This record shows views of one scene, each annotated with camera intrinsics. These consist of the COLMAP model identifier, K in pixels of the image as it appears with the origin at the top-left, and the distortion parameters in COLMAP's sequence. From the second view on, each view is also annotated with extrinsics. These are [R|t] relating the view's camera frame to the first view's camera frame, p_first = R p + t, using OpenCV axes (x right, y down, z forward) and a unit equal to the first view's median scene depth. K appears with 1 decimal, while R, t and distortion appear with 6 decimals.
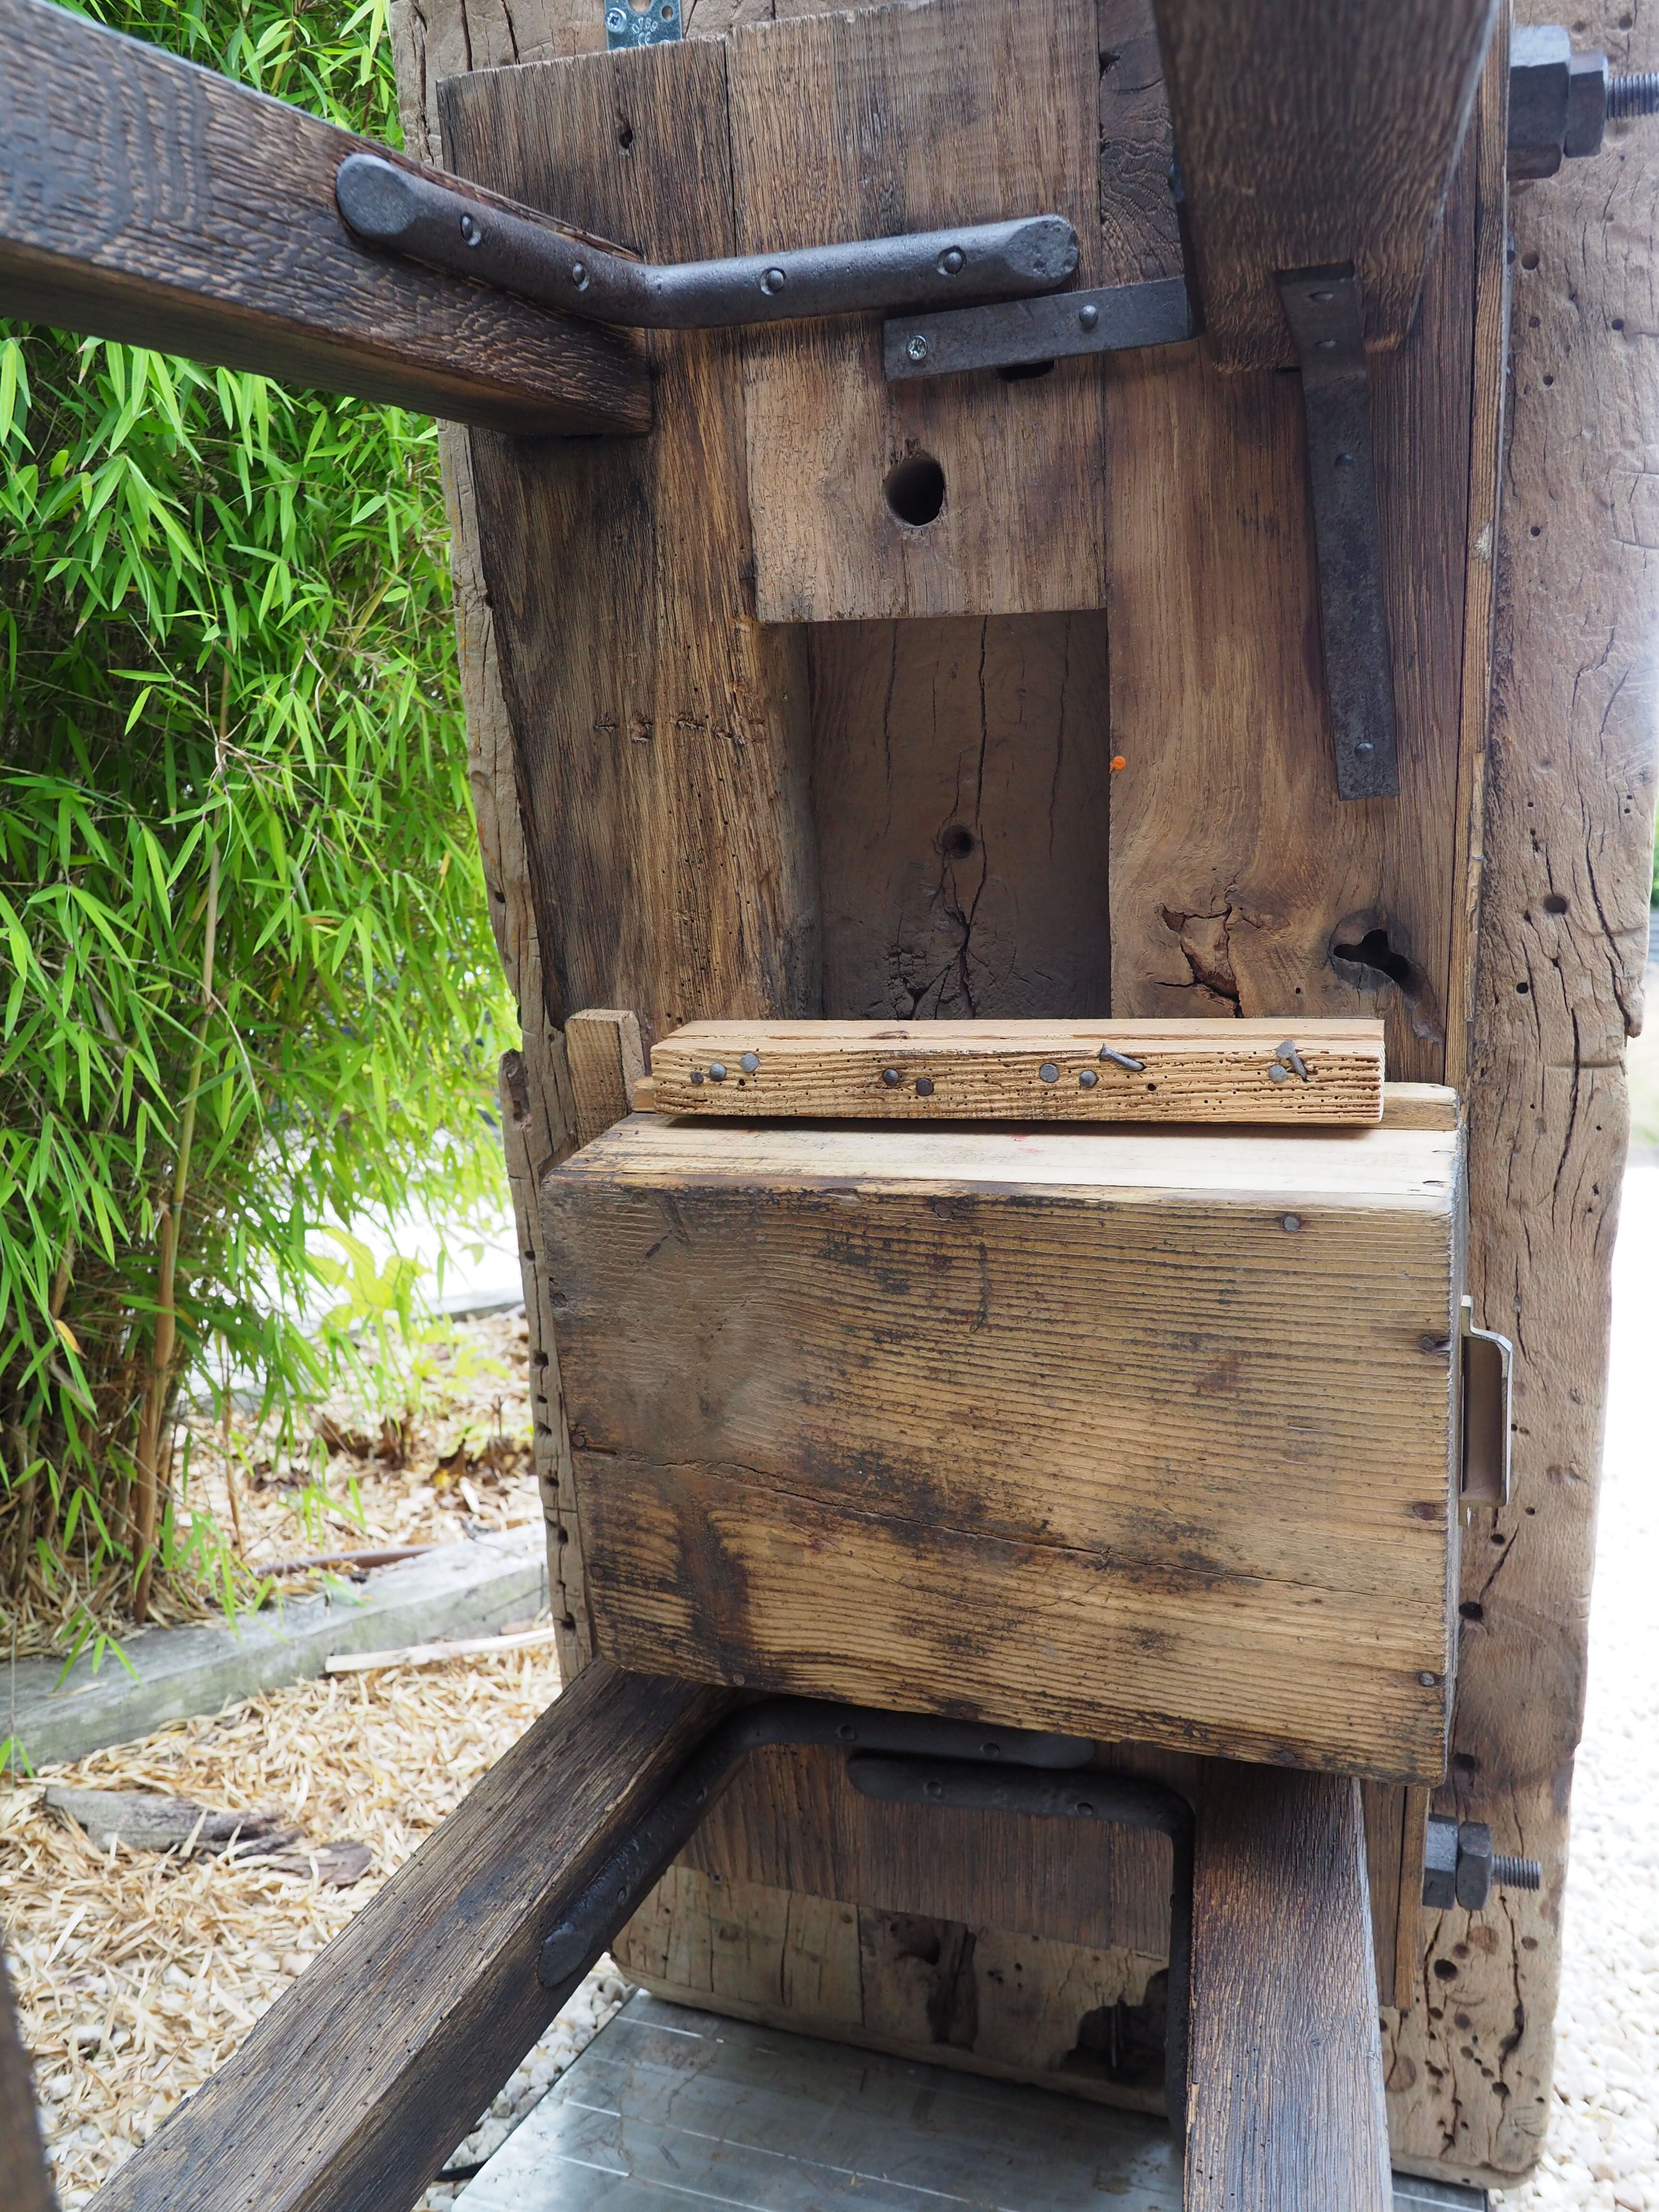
lens RADIAL K [[1784.7, 0, 829.5], [0, 1784.7, 1106.0], [0, 0, 1]] dist [-0.013971, -0.003252]
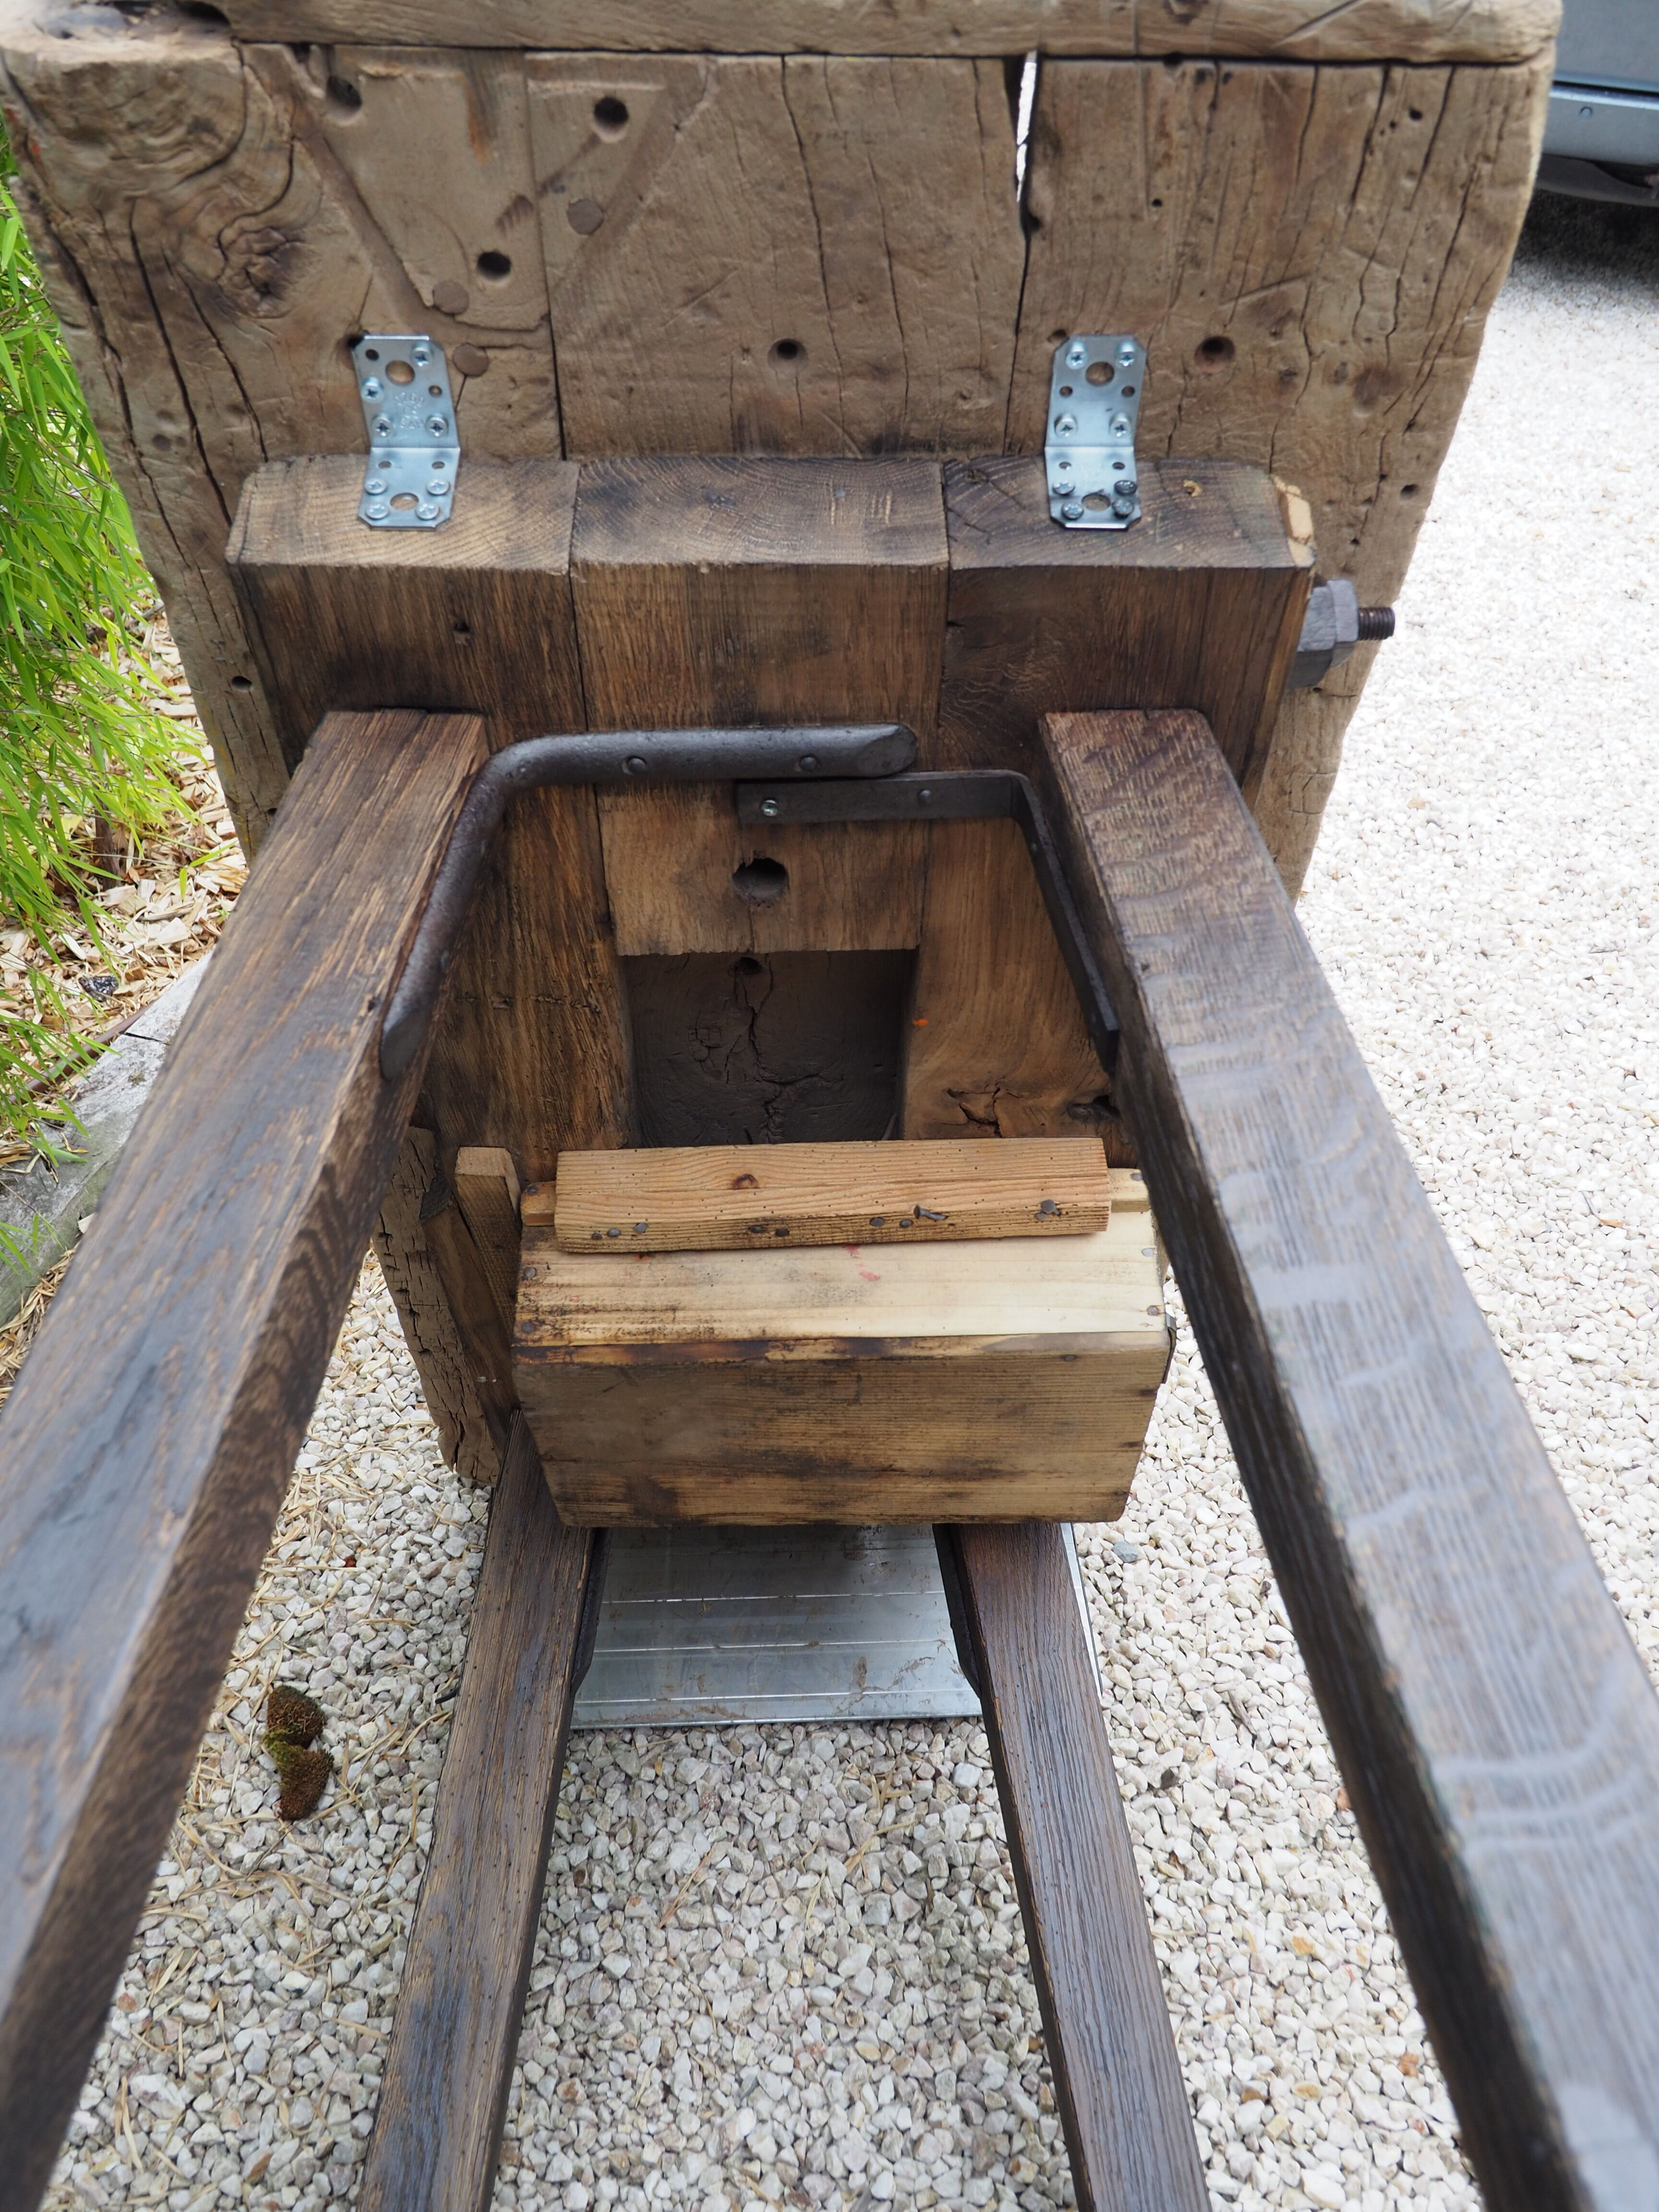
lens RADIAL K [[1784.7, 0, 829.5], [0, 1784.7, 1106.0], [0, 0, 1]] dist [-0.013971, -0.003252]
pose [[0.932440, -0.248610, 0.262199, -0.243886], [0.040601, 0.793156, 0.607664, -0.909093], [-0.359036, -0.555965, 0.749664, 0.039172]]
